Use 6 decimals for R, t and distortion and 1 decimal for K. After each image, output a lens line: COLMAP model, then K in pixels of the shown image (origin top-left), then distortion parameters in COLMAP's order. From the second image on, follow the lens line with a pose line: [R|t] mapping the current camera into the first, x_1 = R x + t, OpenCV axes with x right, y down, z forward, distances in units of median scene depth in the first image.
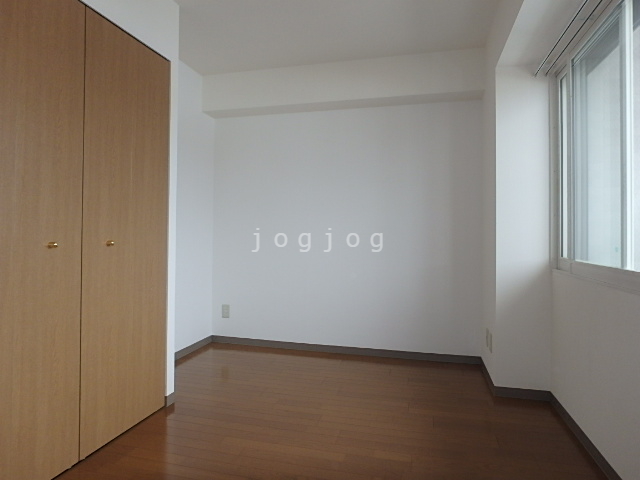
lens RADIAL K [[410.6, 0, 319.5], [0, 410.6, 236.6], [0, 0, 1]] dist [-0.010058, 0.012287]
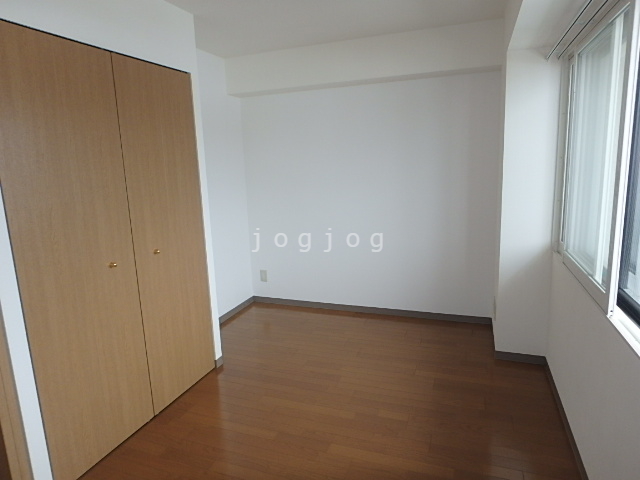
lens RADIAL K [[410.6, 0, 321.5], [0, 410.6, 241.6], [0, 0, 1]] dist [-0.010058, 0.012287]
pose [[0.993386, -0.024168, -0.112254, 0.092625], [0.045406, 0.980598, 0.190699, -0.185296], [0.105467, -0.194535, 0.975209, -0.106754]]
